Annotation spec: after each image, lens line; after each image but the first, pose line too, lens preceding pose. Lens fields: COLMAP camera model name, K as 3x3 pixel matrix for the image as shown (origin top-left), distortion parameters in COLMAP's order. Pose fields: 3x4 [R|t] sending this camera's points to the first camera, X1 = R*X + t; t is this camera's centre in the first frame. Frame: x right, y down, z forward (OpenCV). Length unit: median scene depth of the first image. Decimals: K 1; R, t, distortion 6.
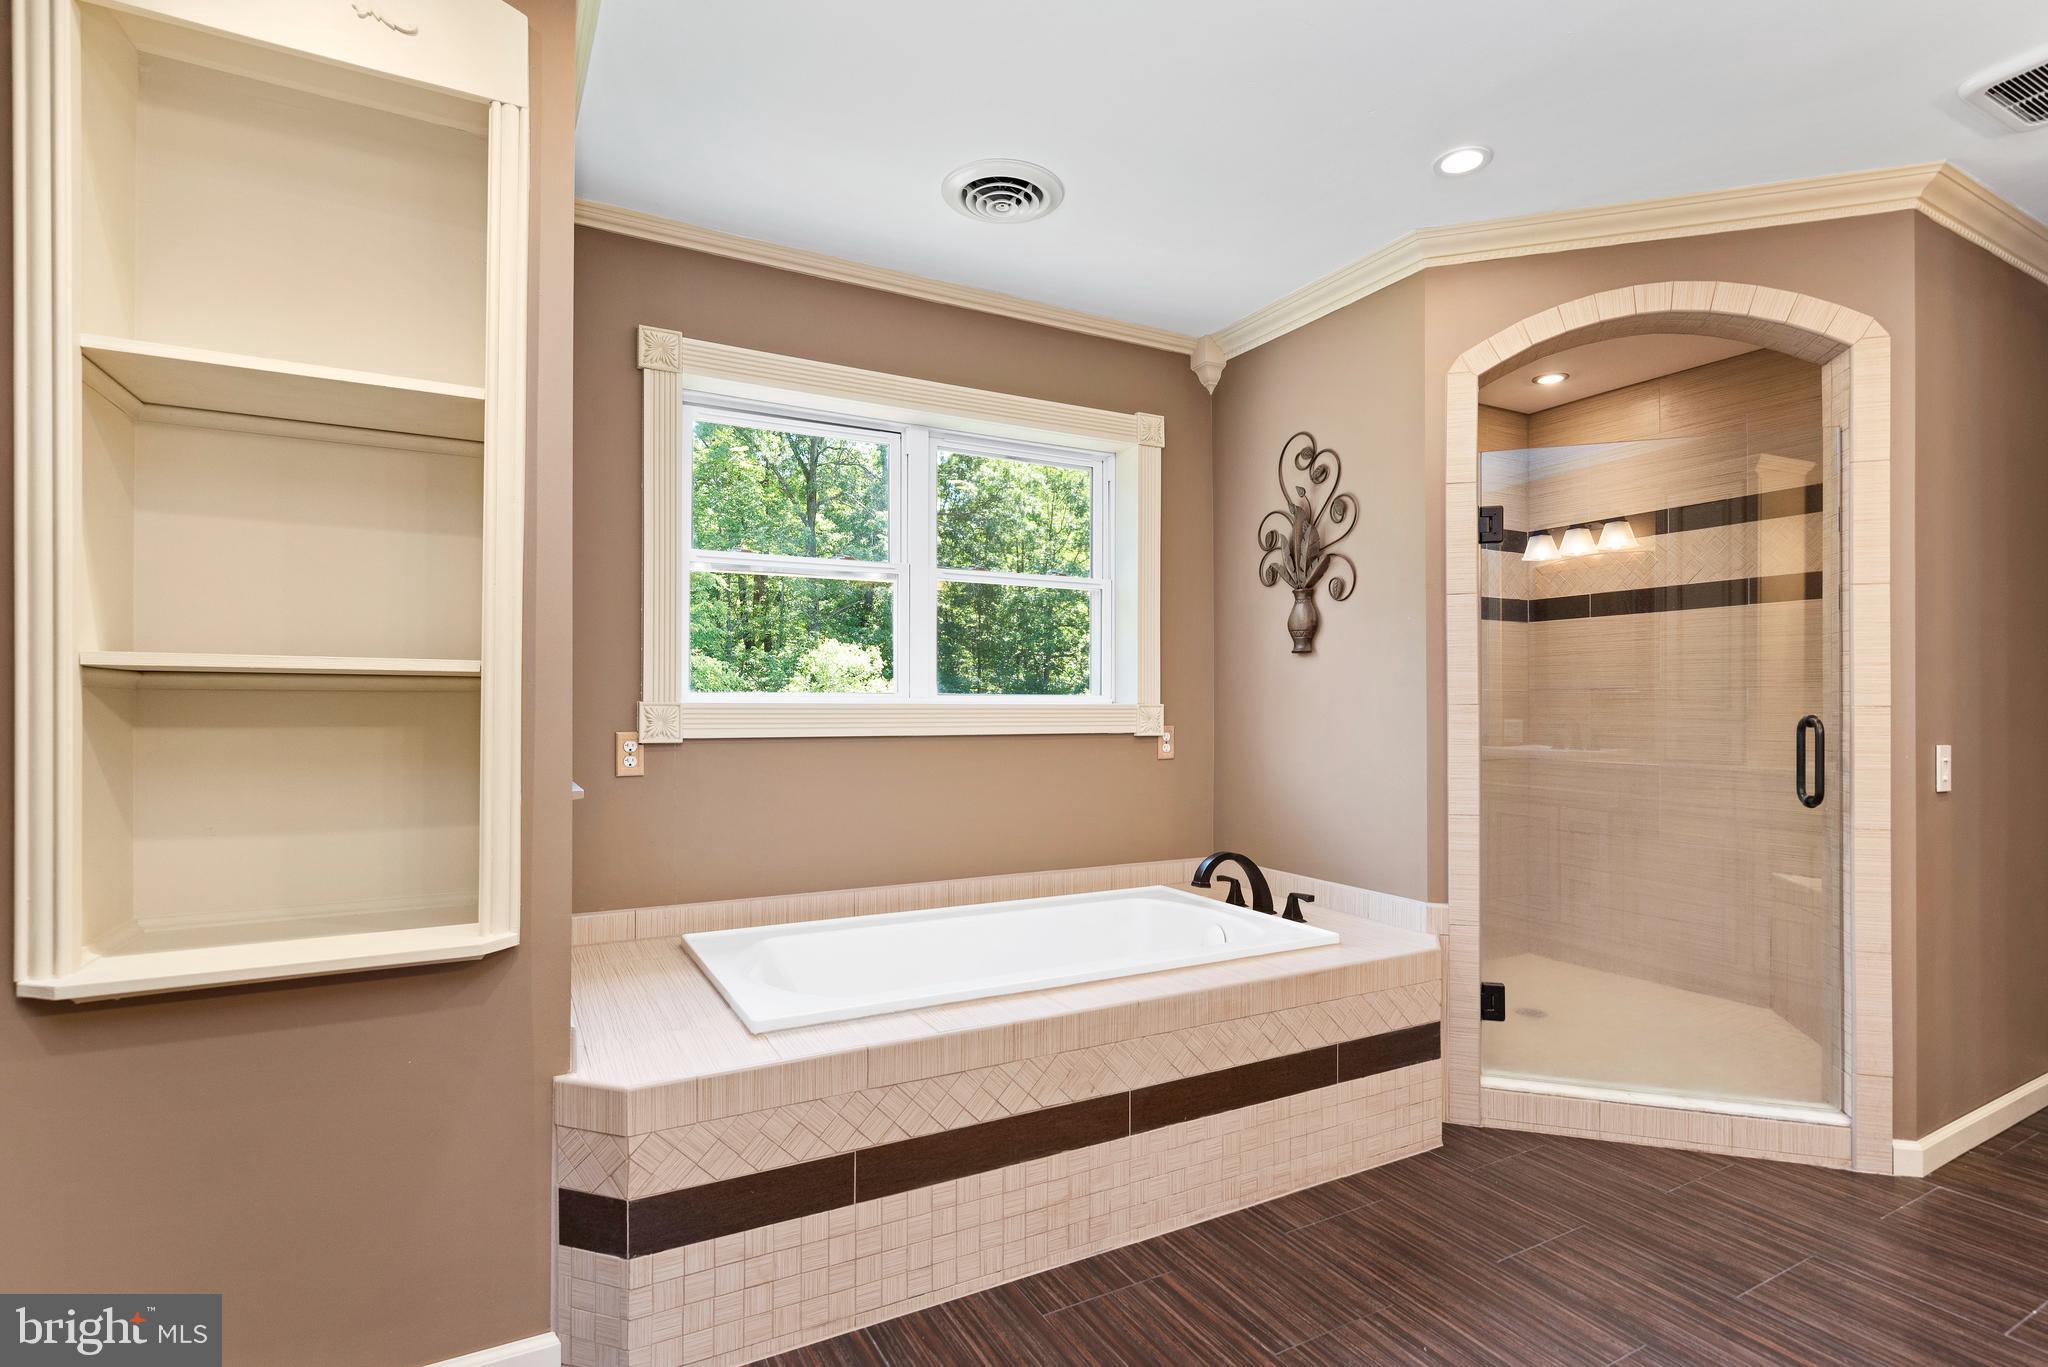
lens RADIAL K [[1006.8, 0, 1050.4], [0, 1006.8, 703.1], [0, 0, 1]] dist [-0.000885, -0.000023]
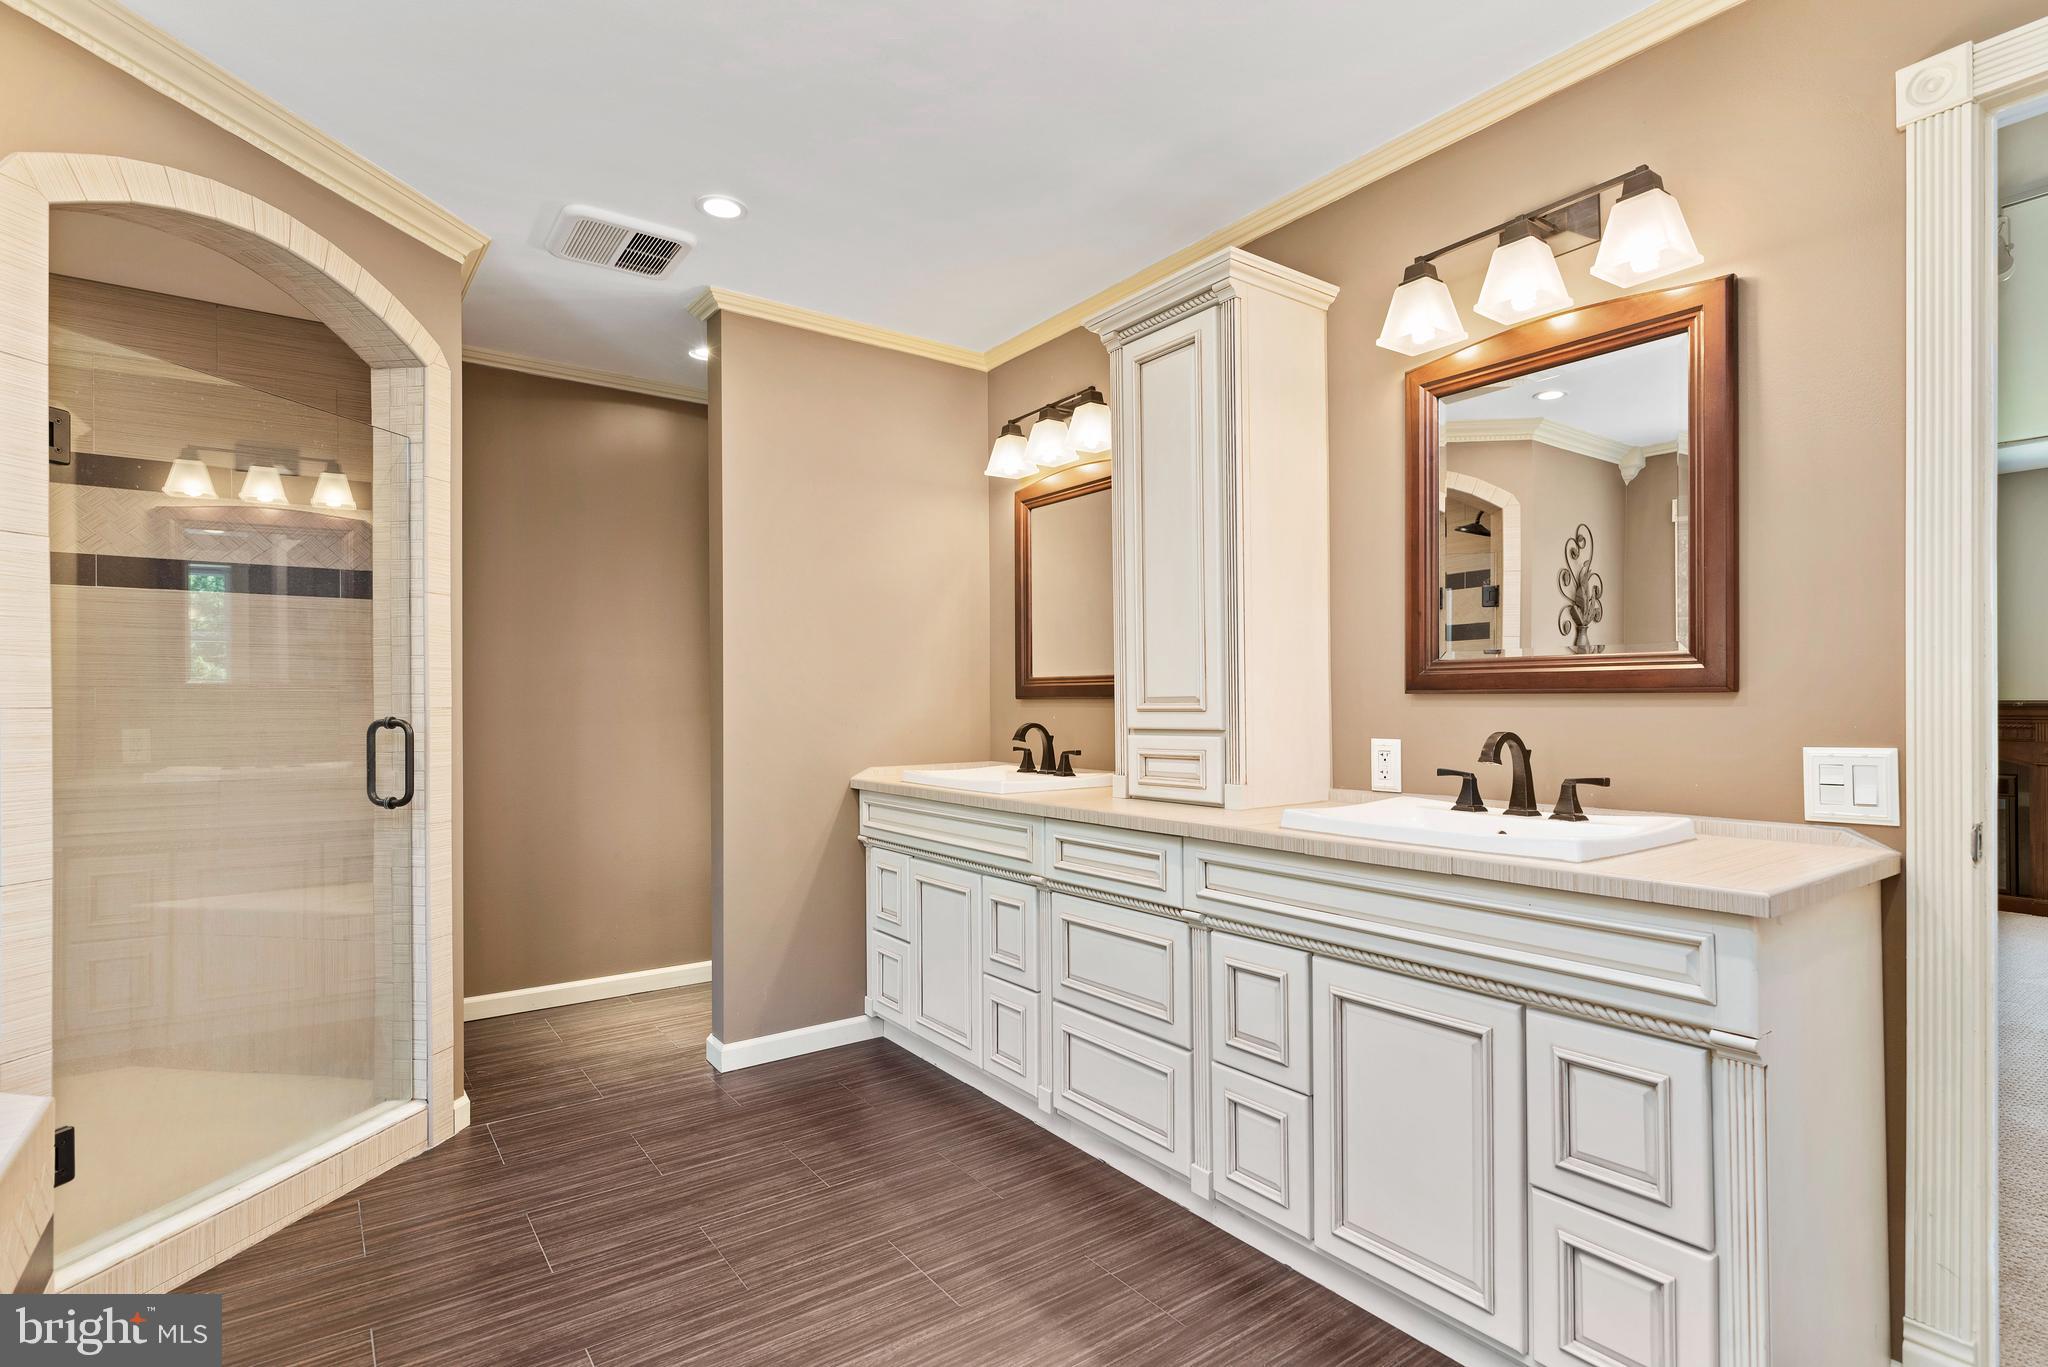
lens RADIAL K [[1006.8, 0, 1050.4], [0, 1006.8, 703.1], [0, 0, 1]] dist [-0.000885, -0.000023]
pose [[-0.124781, 0.000891, 0.992184, -0.330331], [0.006178, 0.999981, -0.000121, 0.002229], [-0.992165, 0.006115, -0.124784, 0.484035]]
